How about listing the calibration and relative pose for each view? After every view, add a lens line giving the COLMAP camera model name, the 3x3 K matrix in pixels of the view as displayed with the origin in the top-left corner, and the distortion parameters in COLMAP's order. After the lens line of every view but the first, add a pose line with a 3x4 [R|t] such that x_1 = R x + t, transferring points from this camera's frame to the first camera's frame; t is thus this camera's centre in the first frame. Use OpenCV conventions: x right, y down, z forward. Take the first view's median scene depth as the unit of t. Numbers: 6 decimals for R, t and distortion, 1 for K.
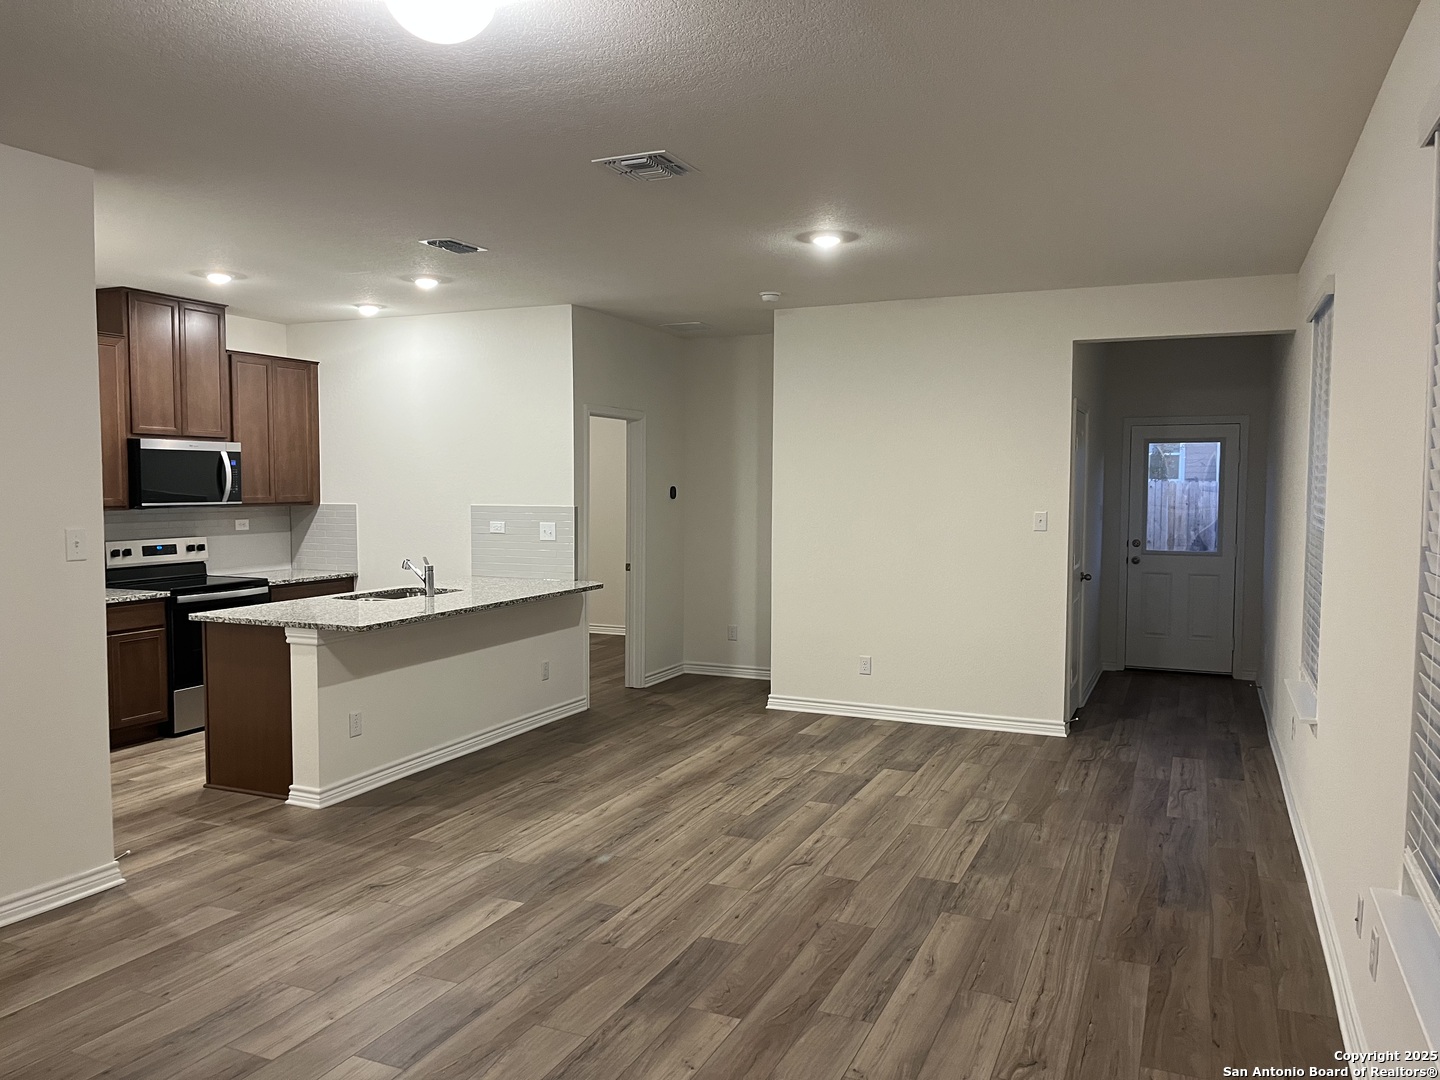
lens RADIAL K [[1100.9, 0, 720.0], [0, 1100.9, 540.0], [0, 0, 1]] dist [0.005819, 0.006071]
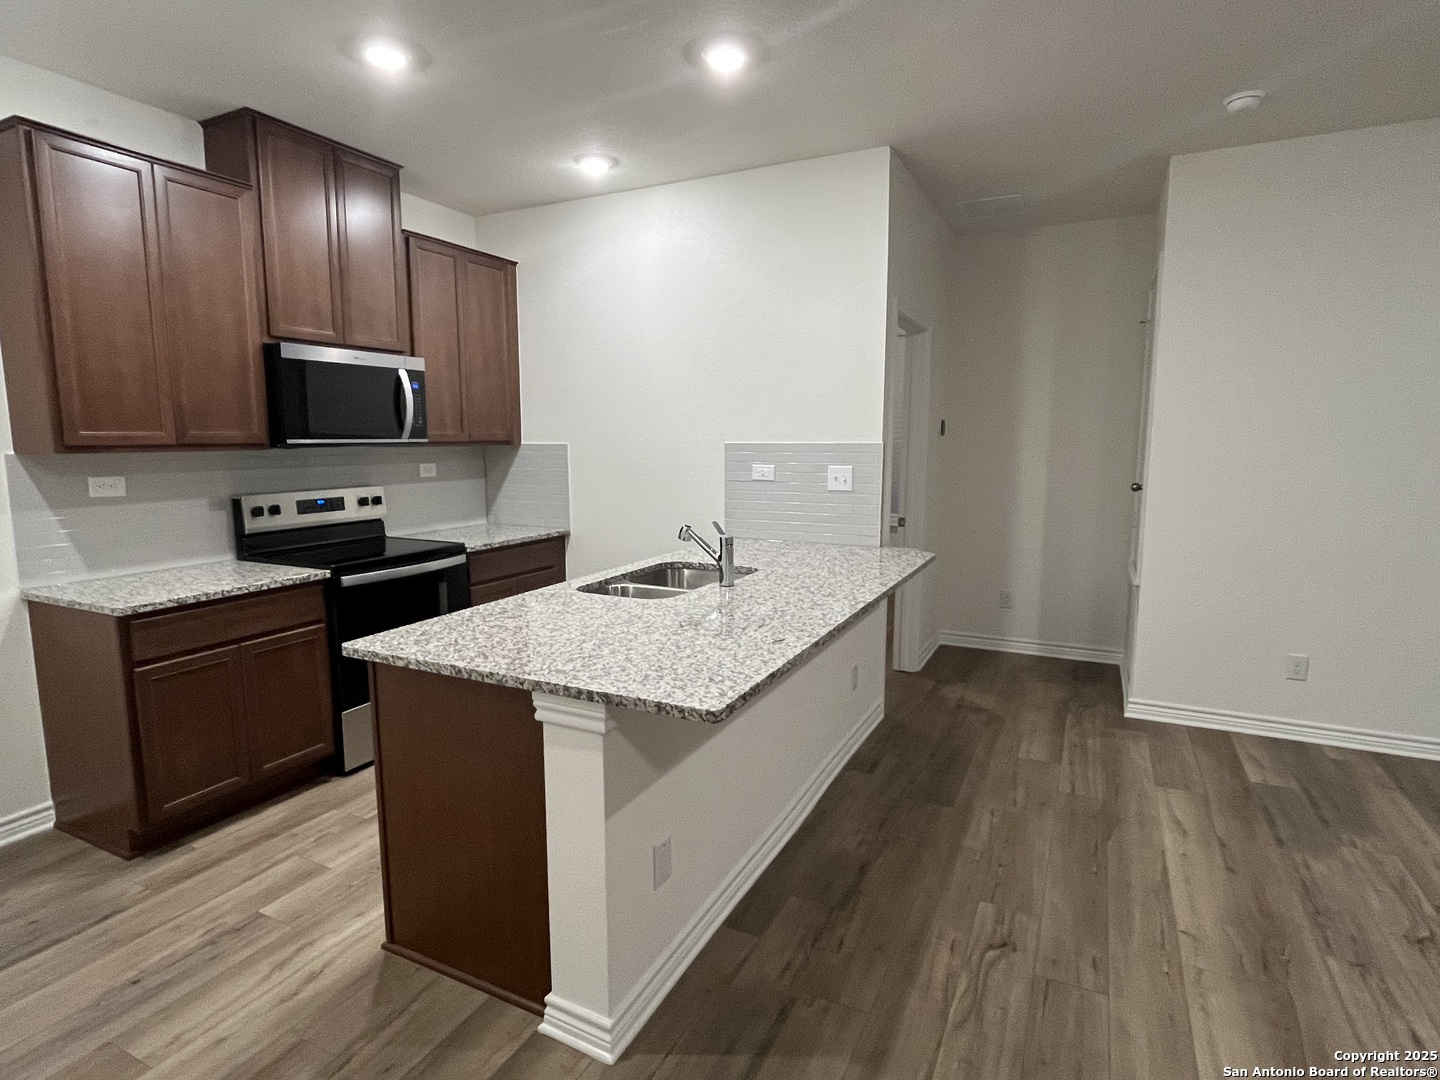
lens RADIAL K [[830.0, 0, 720.0], [0, 830.0, 540.0], [0, 0, 1]] dist [-0.008186, -0.002199]
pose [[0.997906, 0.002996, -0.064618, -0.211413], [0.001754, 0.997305, 0.073342, -0.007893], [0.064664, -0.073302, 0.995211, 0.475299]]
